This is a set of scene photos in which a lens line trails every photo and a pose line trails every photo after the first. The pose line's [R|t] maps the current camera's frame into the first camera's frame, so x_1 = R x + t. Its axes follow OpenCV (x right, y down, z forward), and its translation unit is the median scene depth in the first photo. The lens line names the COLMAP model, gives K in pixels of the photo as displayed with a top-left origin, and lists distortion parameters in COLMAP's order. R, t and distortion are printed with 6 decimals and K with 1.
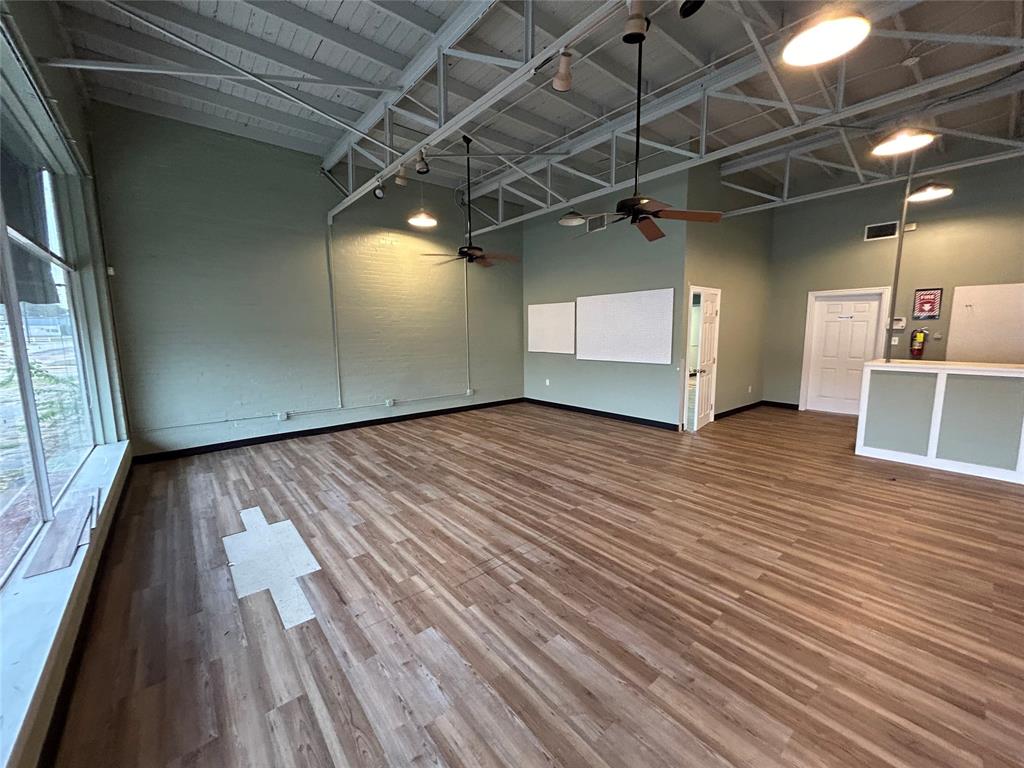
lens RADIAL K [[409.9, 0, 513.5], [0, 409.9, 384.4], [0, 0, 1]] dist [-0.000636, 0.000403]
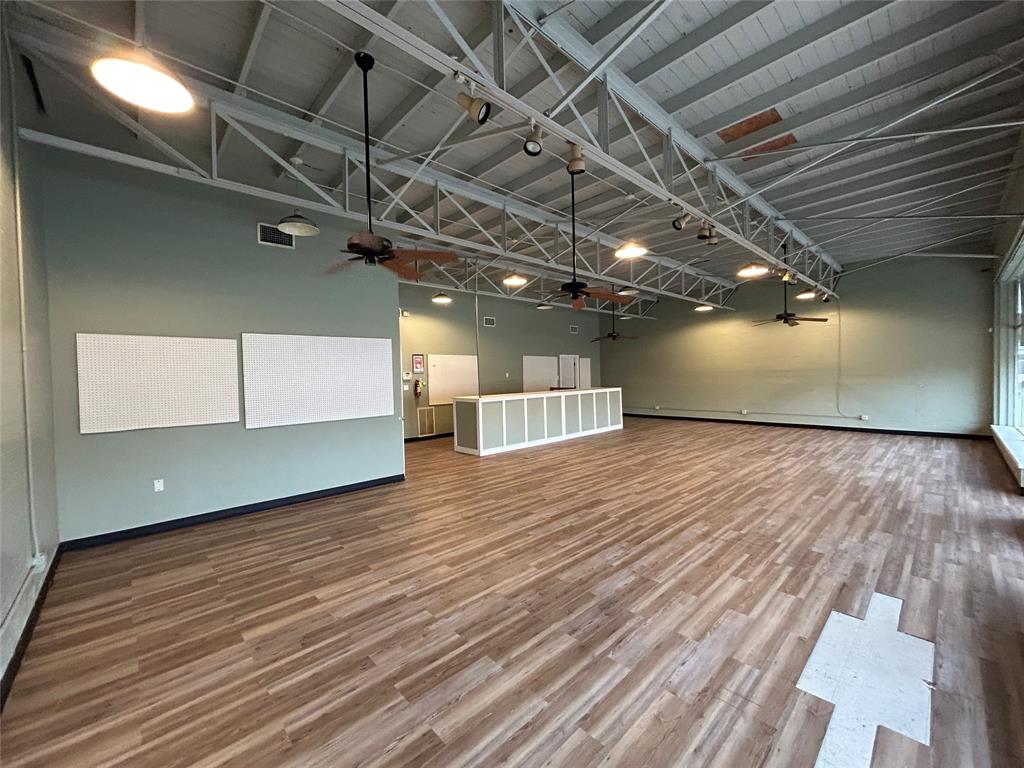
lens RADIAL K [[411.3, 0, 512.5], [0, 411.3, 384.5], [0, 0, 1]] dist [-0.001962, 0.000416]
pose [[-0.059598, -0.012801, 0.998140, -0.907534], [0.156230, 0.987476, 0.021992, -0.144066], [-0.985921, 0.157250, -0.056852, 1.122305]]
